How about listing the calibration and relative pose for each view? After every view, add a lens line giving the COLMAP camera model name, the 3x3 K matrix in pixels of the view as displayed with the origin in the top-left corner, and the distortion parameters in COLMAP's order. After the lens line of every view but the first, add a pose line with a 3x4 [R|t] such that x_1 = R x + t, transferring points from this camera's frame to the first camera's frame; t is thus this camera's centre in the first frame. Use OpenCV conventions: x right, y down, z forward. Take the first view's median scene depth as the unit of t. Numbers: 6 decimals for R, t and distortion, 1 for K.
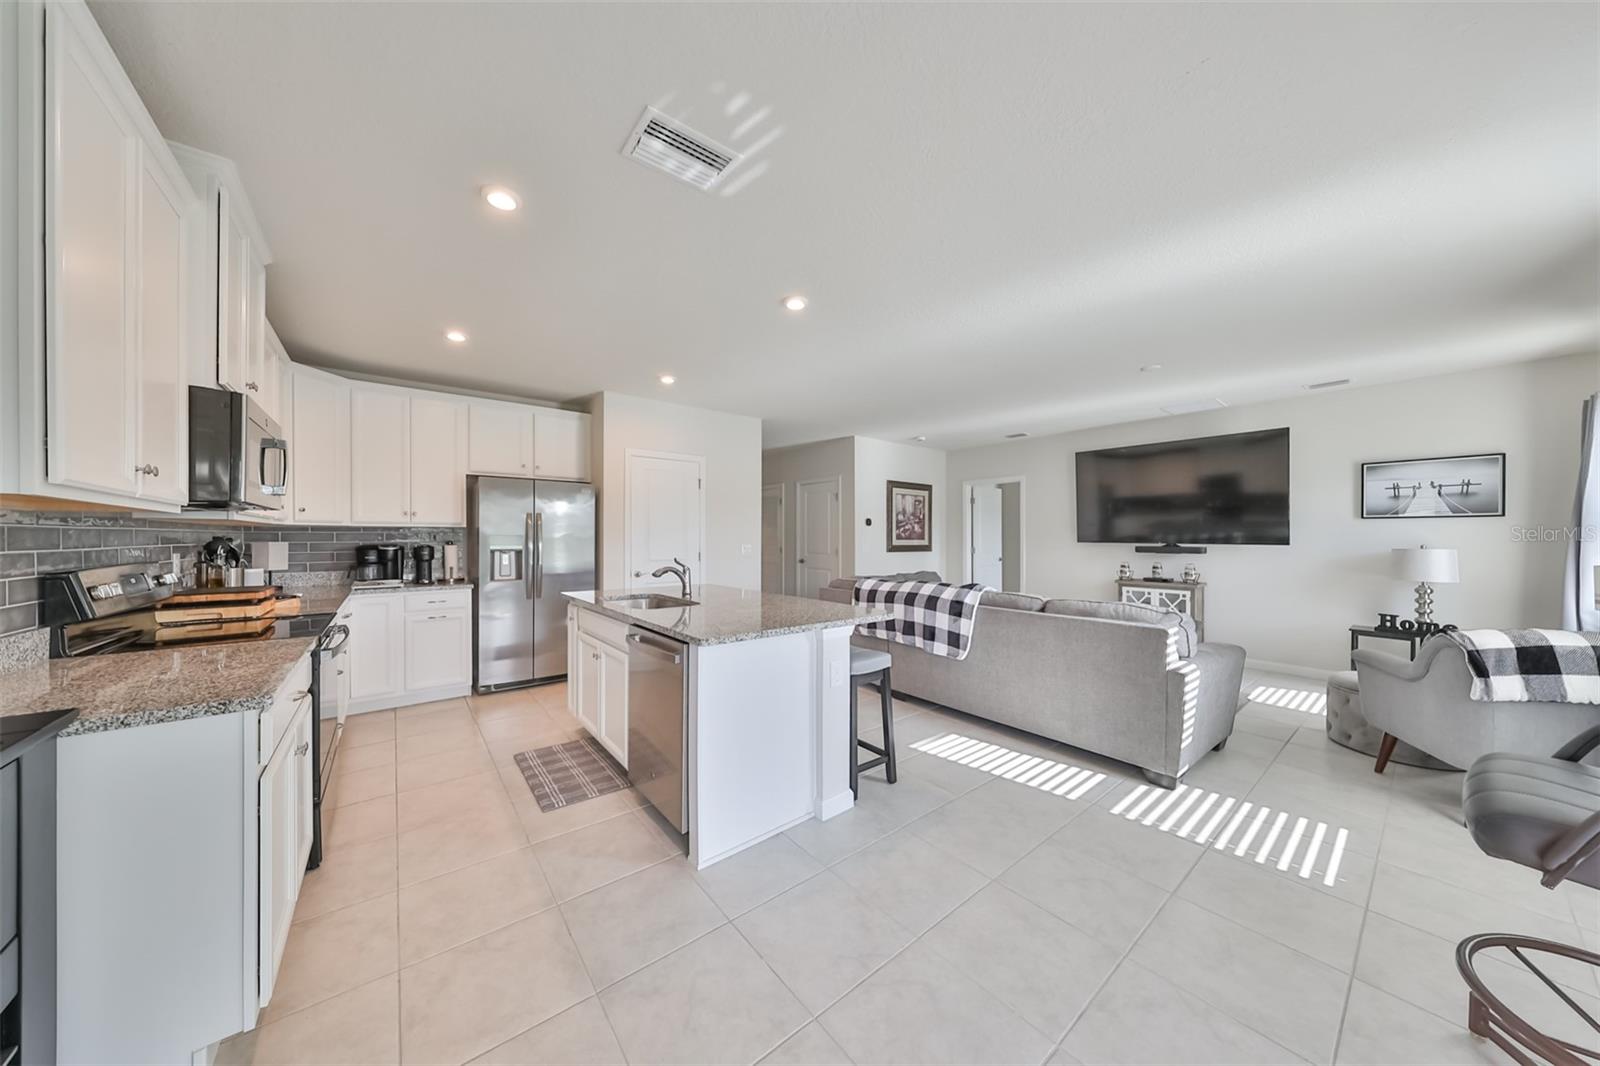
lens RADIAL K [[494.6, 0, 782.5], [0, 494.6, 531.5], [0, 0, 1]] dist [0.001198, -0.000260]
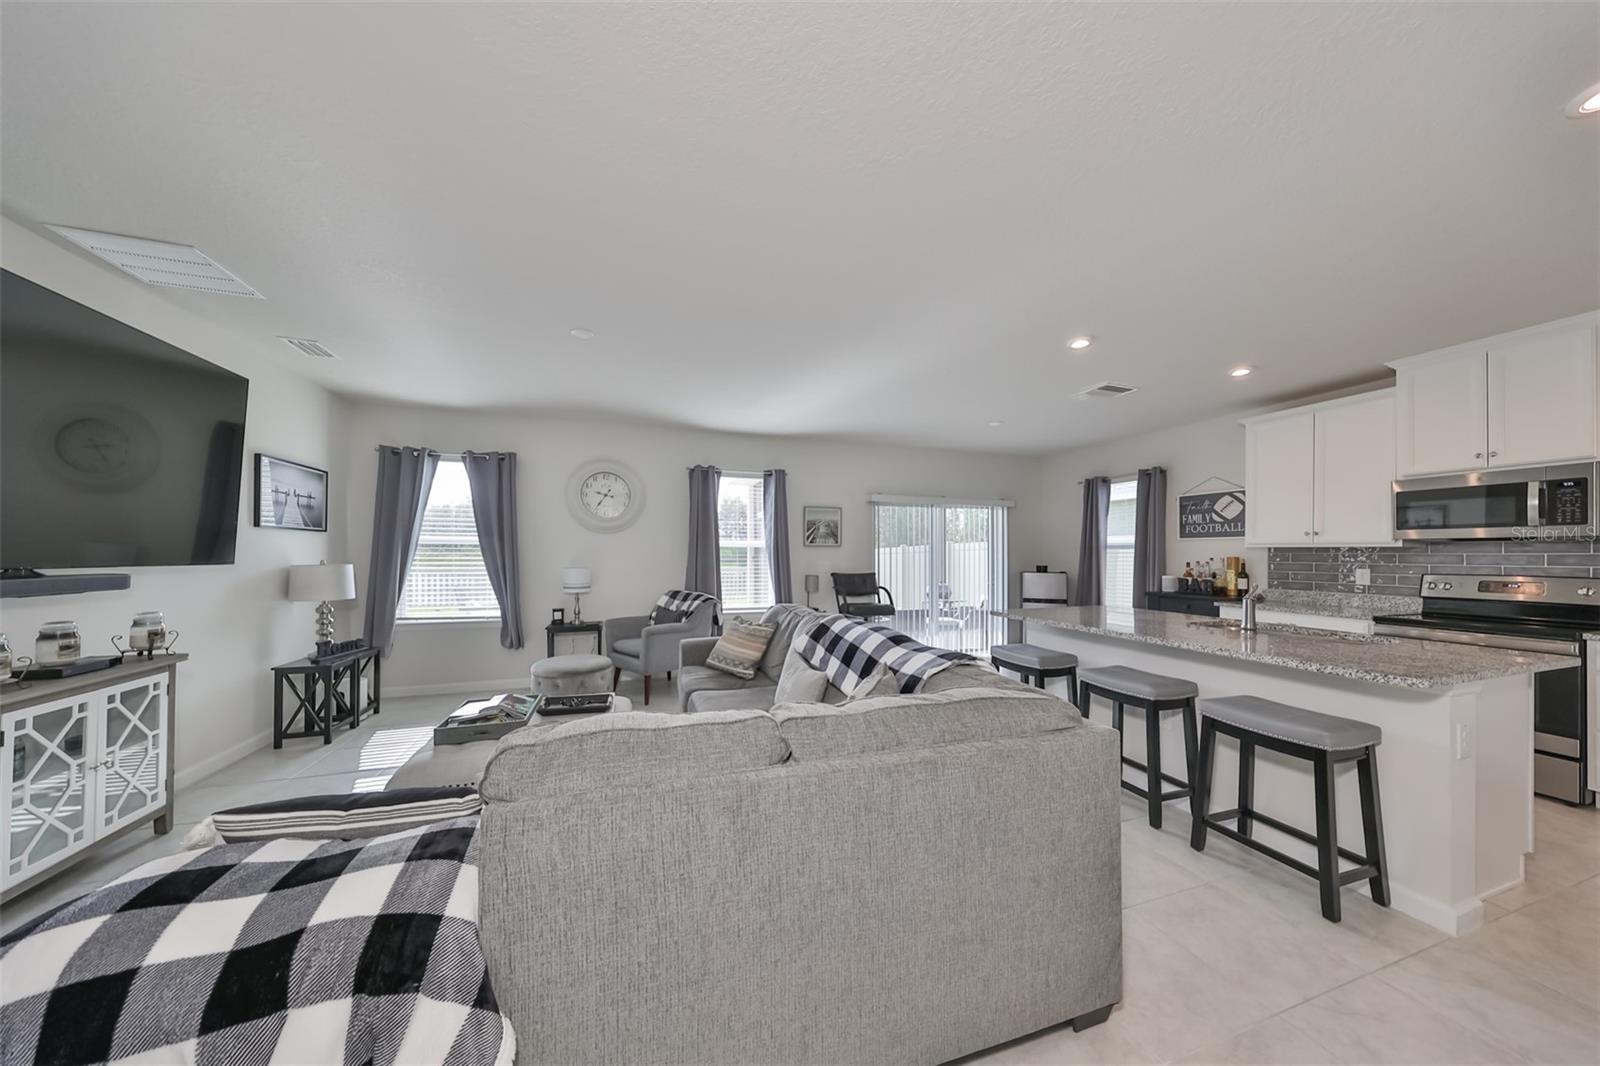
lens RADIAL K [[494.6, 0, 793.1], [0, 494.6, 552.2], [0, 0, 1]] dist [0.001198, -0.000260]
pose [[-0.944671, -0.003661, 0.327998, 0.166226], [-0.009463, 0.999826, -0.016093, 0.016510], [-0.327882, -0.018307, -0.944541, 1.433969]]
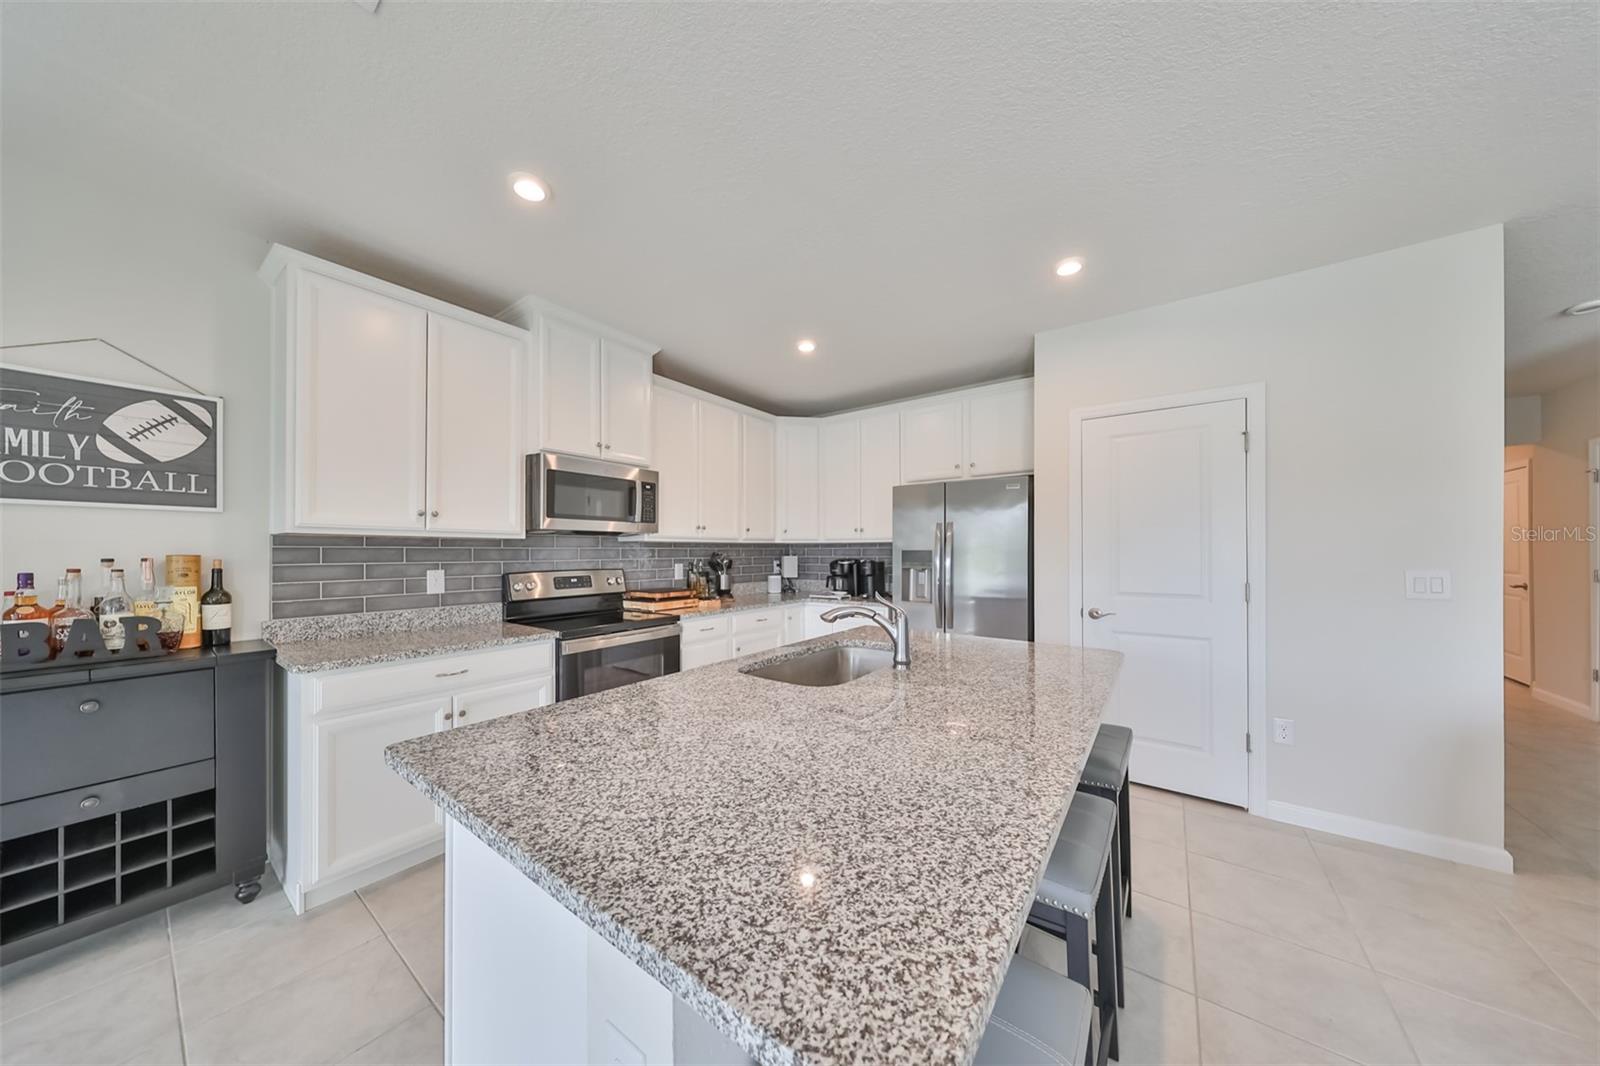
lens RADIAL K [[494.6, 0, 801.8], [0, 494.6, 548.1], [0, 0, 1]] dist [0.001198, -0.000260]
pose [[0.293395, -0.007701, -0.955960, 0.204405], [0.014175, 0.999893, -0.003704, 0.004510], [0.955886, -0.012464, 0.293473, 0.541772]]
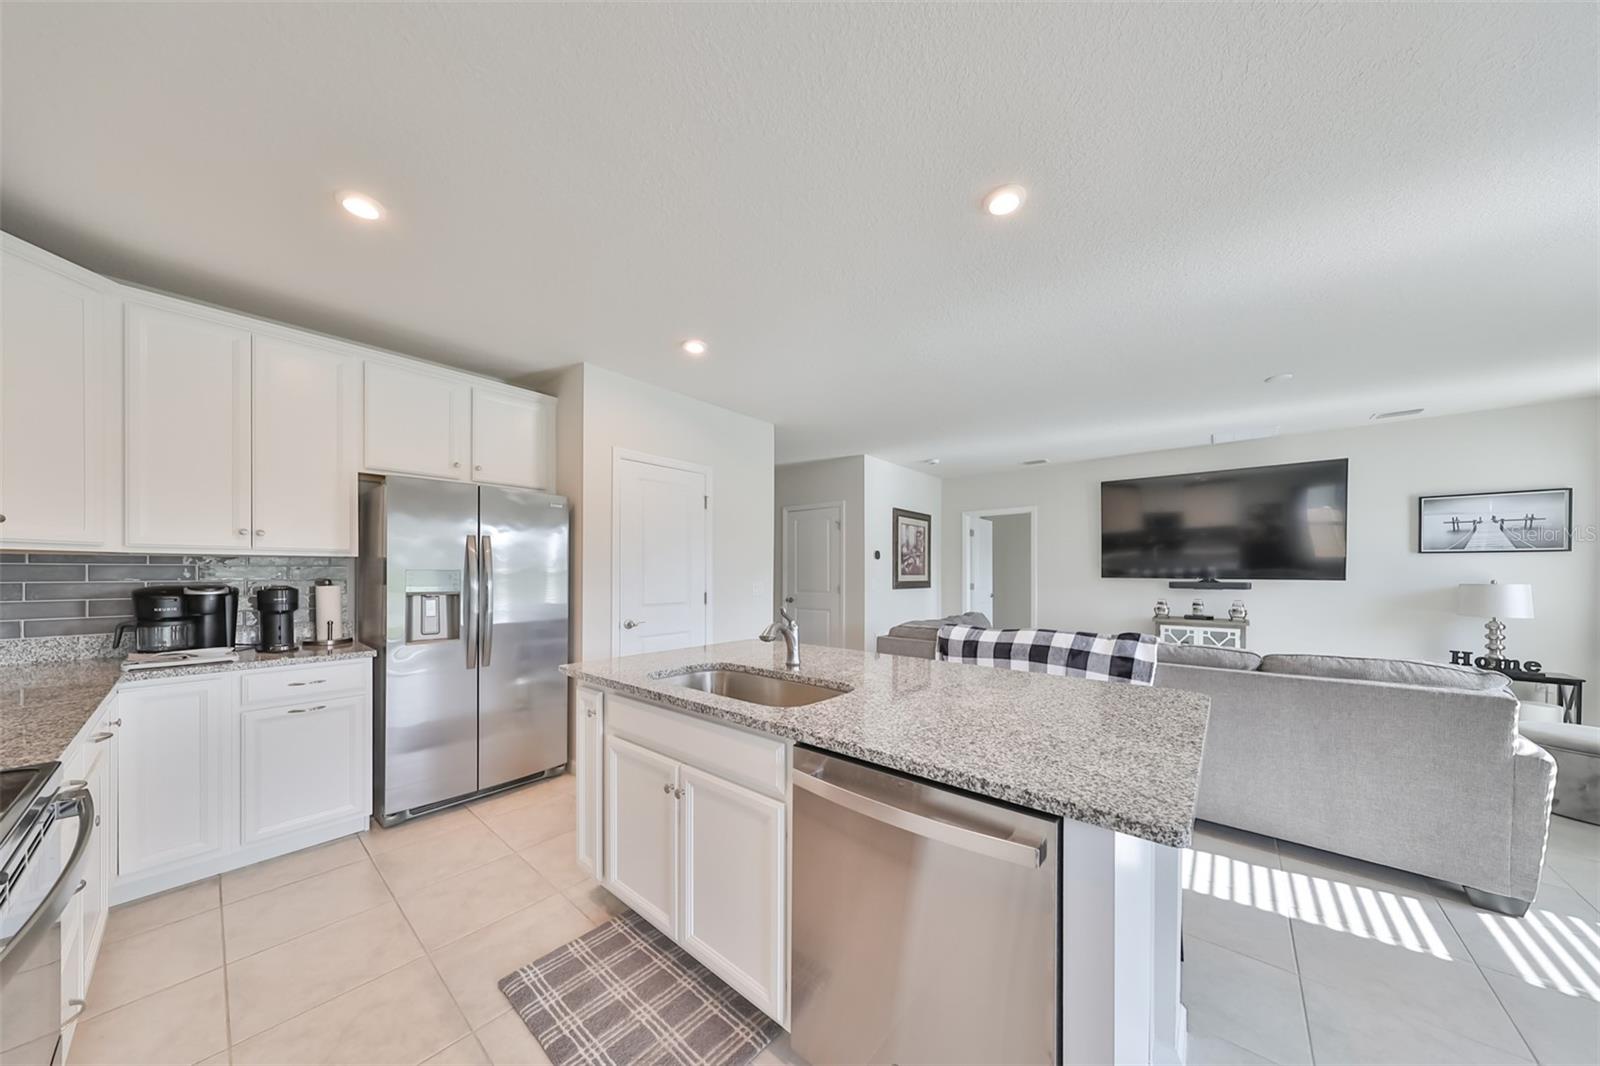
lens RADIAL K [[494.6, 0, 790.2], [0, 494.6, 565.9], [0, 0, 1]] dist [0.001198, -0.000260]
pose [[0.979591, 0.001992, 0.200991, -0.235615], [-0.001665, 0.999997, -0.001793, 0.003225], [-0.200994, 0.001422, 0.979591, 0.286960]]
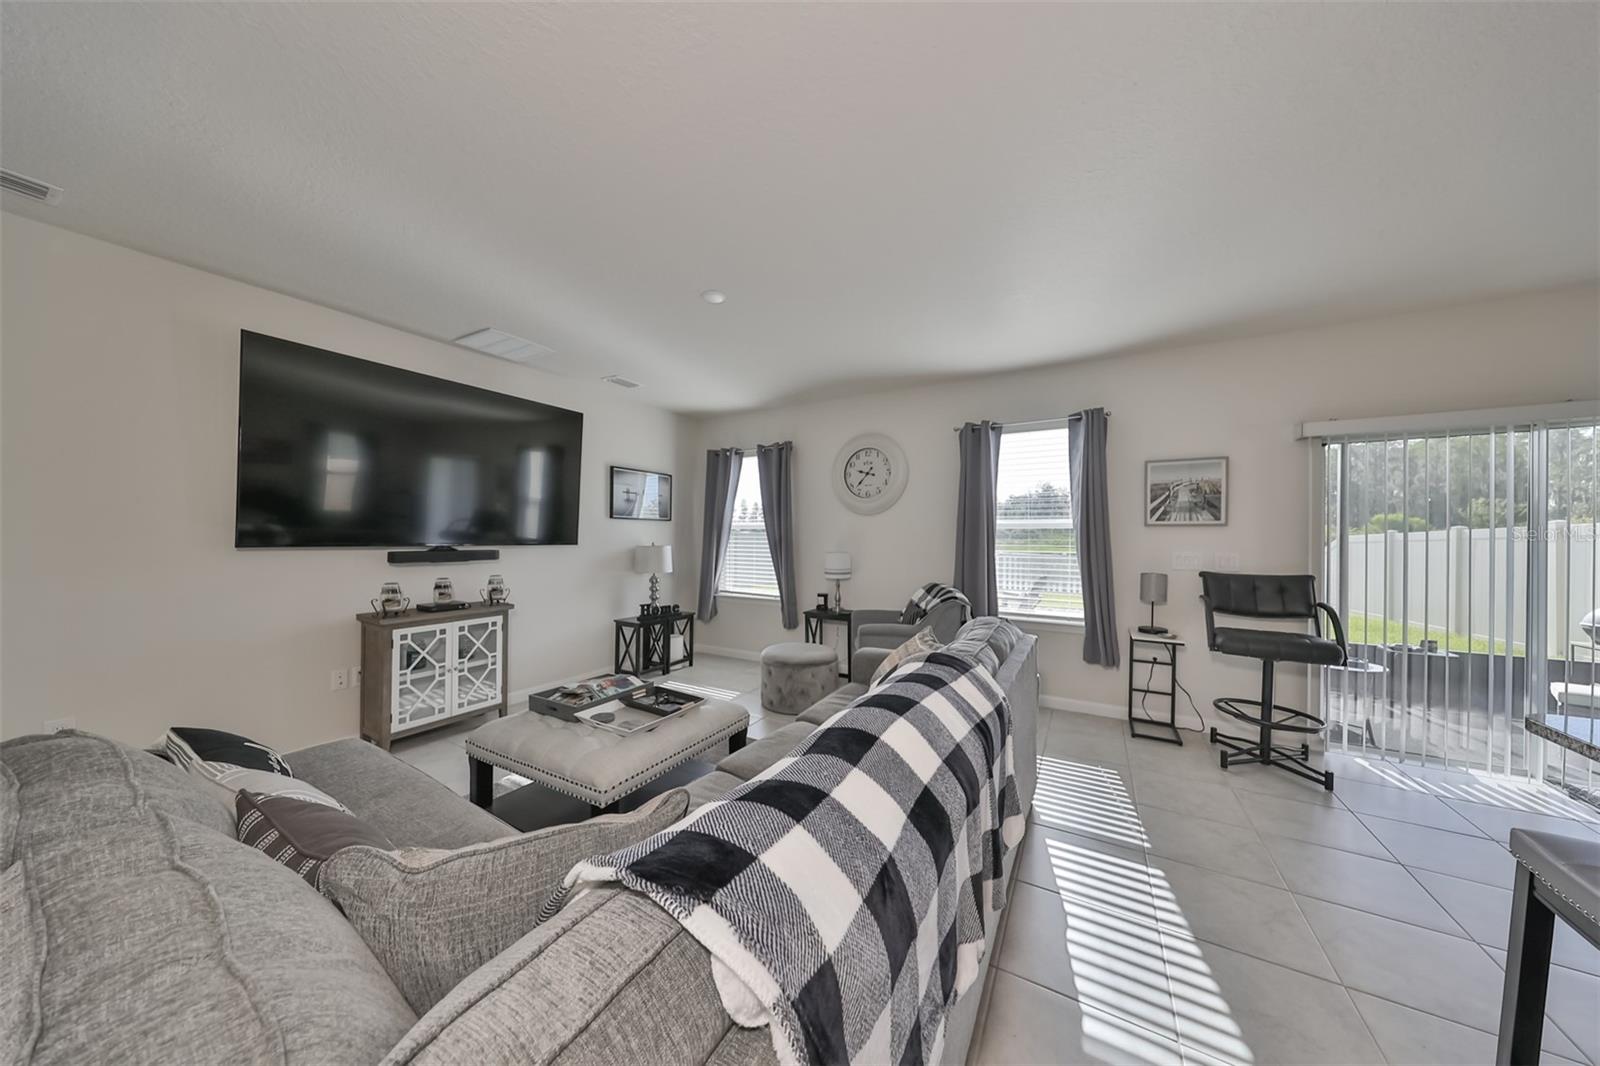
lens RADIAL K [[494.6, 0, 808.6], [0, 494.6, 536.5], [0, 0, 1]] dist [0.001198, -0.000260]
pose [[-0.399615, -0.004085, 0.916674, 0.044506], [-0.017594, 0.999840, -0.003214, 0.008962], [-0.916514, -0.017412, -0.399623, 1.027748]]
